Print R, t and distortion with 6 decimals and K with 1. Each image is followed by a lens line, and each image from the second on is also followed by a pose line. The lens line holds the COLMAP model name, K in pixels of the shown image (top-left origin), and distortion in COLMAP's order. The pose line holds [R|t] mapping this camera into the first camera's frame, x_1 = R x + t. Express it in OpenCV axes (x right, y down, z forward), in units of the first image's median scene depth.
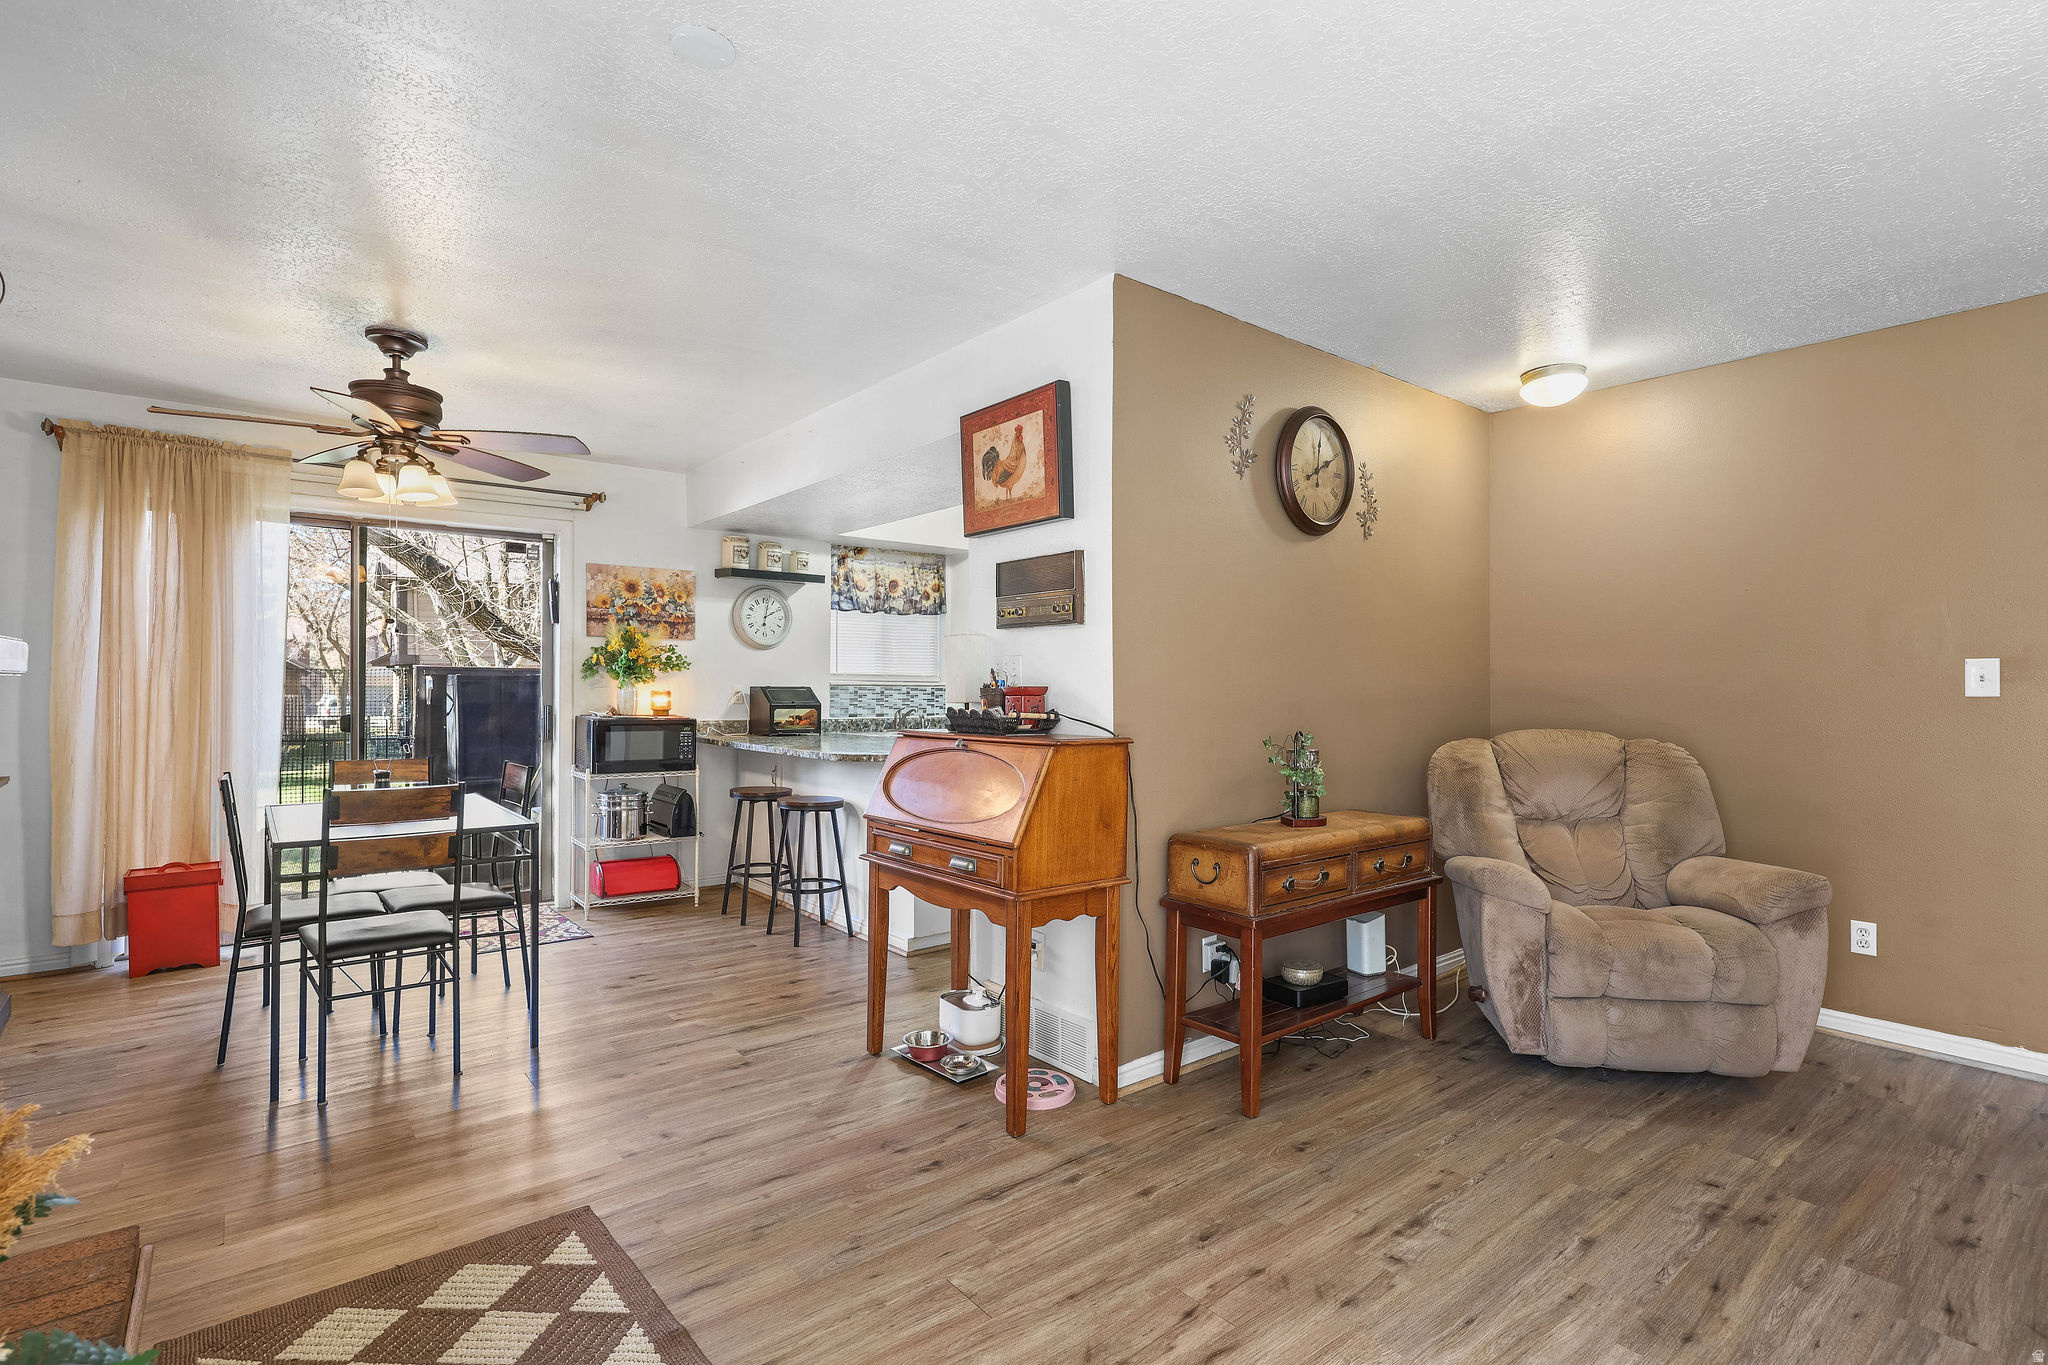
lens RADIAL K [[998.7, 0, 1024.0], [0, 998.7, 682.5], [0, 0, 1]] dist [-0.002092, -0.000759]
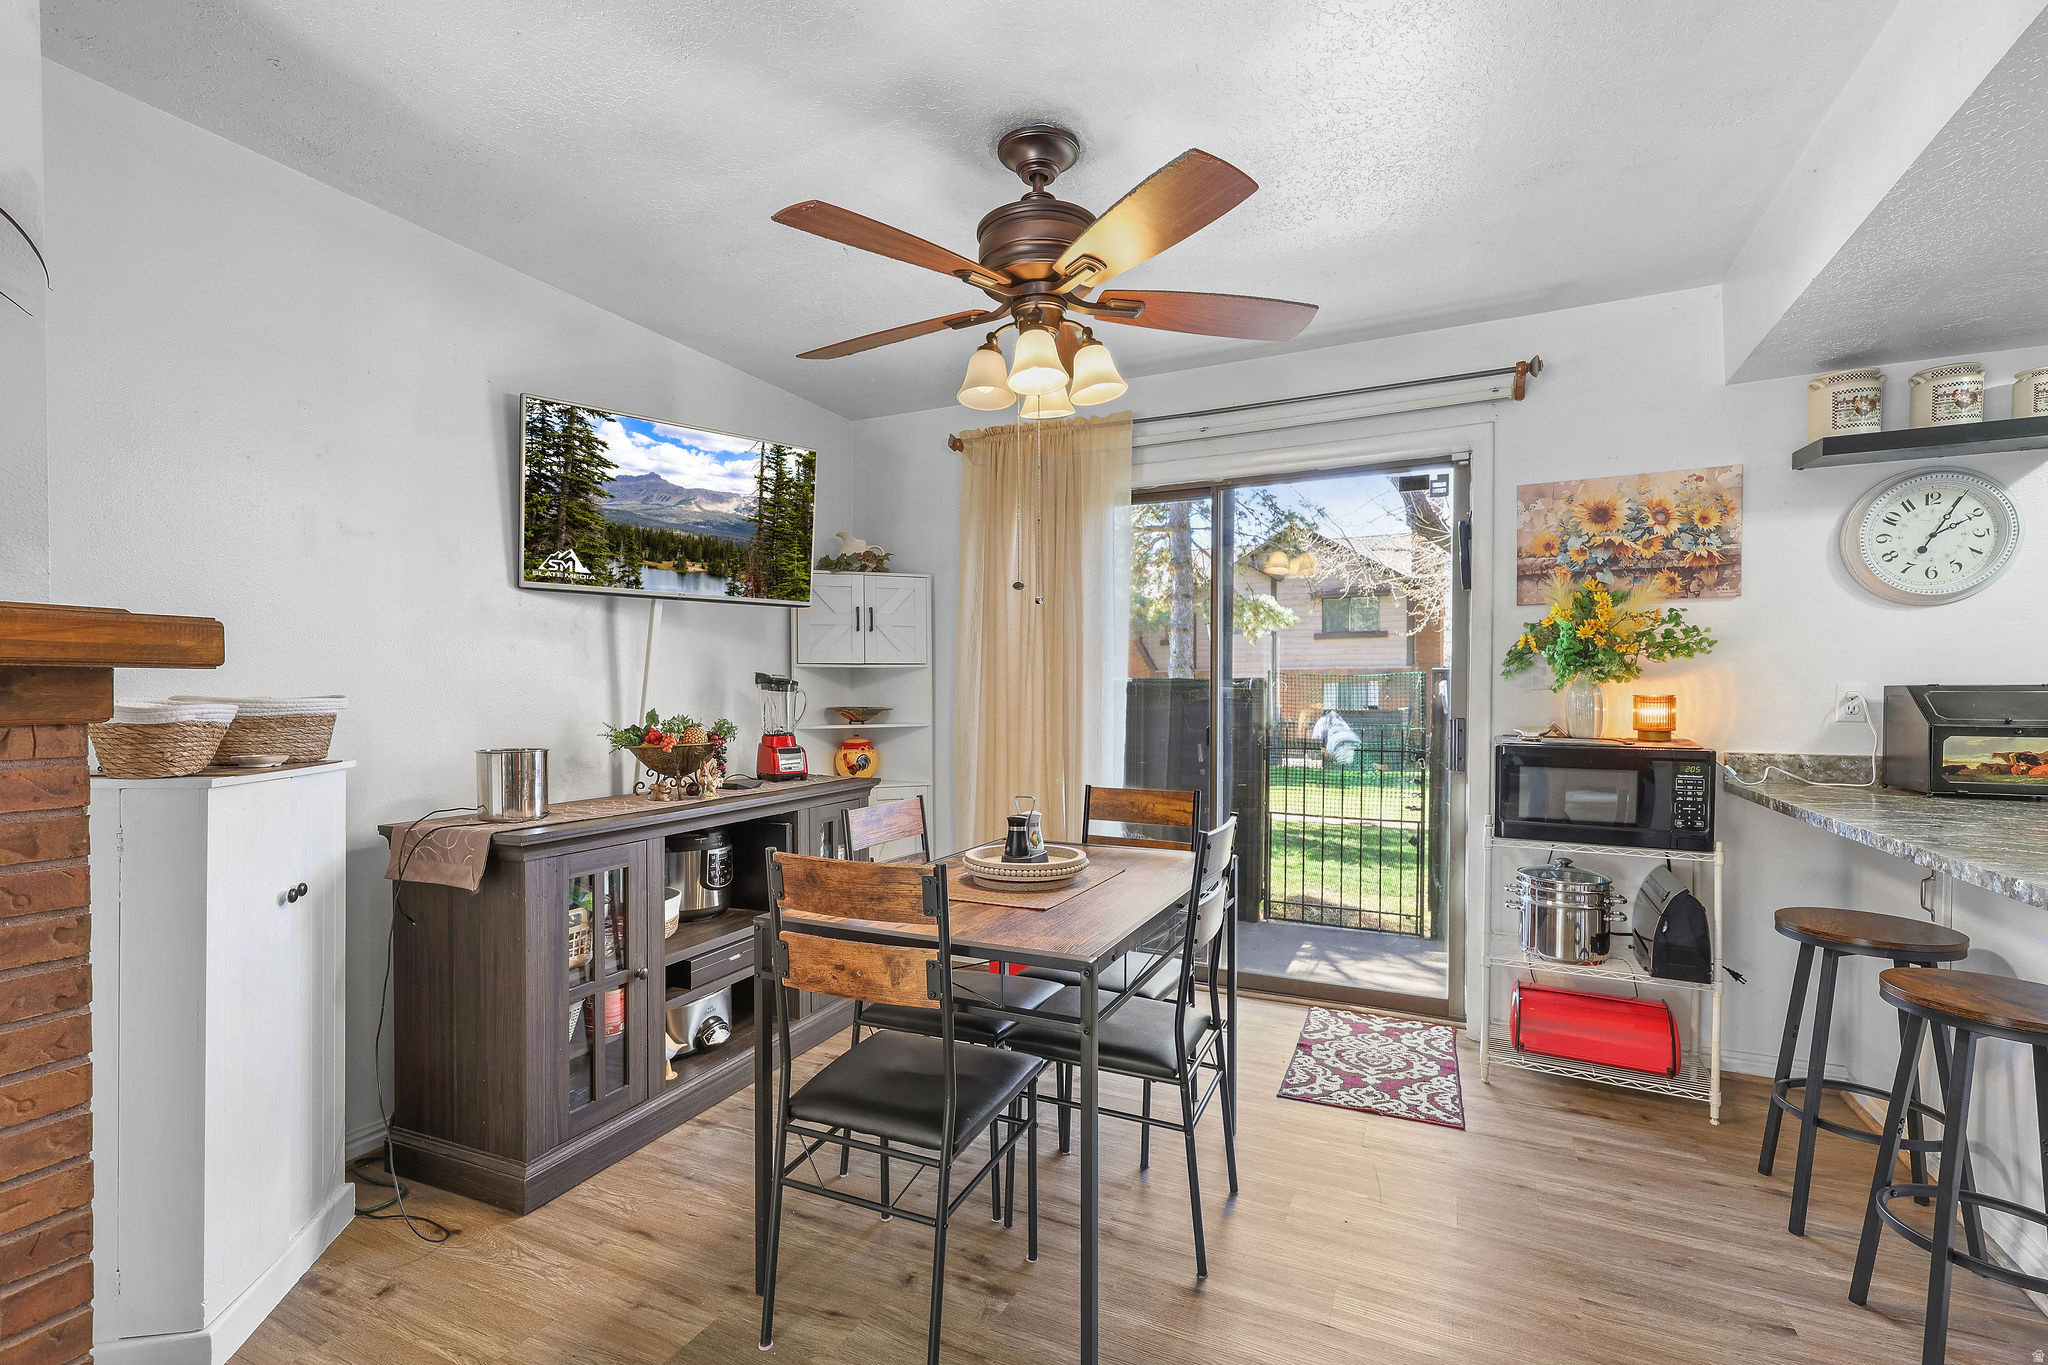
lens RADIAL K [[928.7, 0, 1013.3], [0, 928.7, 713.0], [0, 0, 1]] dist [0.002417, 0.000844]
pose [[0.429302, 0.011591, -0.903087, -0.058228], [0.007864, 0.999832, 0.016571, 0.006693], [0.903127, -0.014216, 0.429138, 0.476555]]
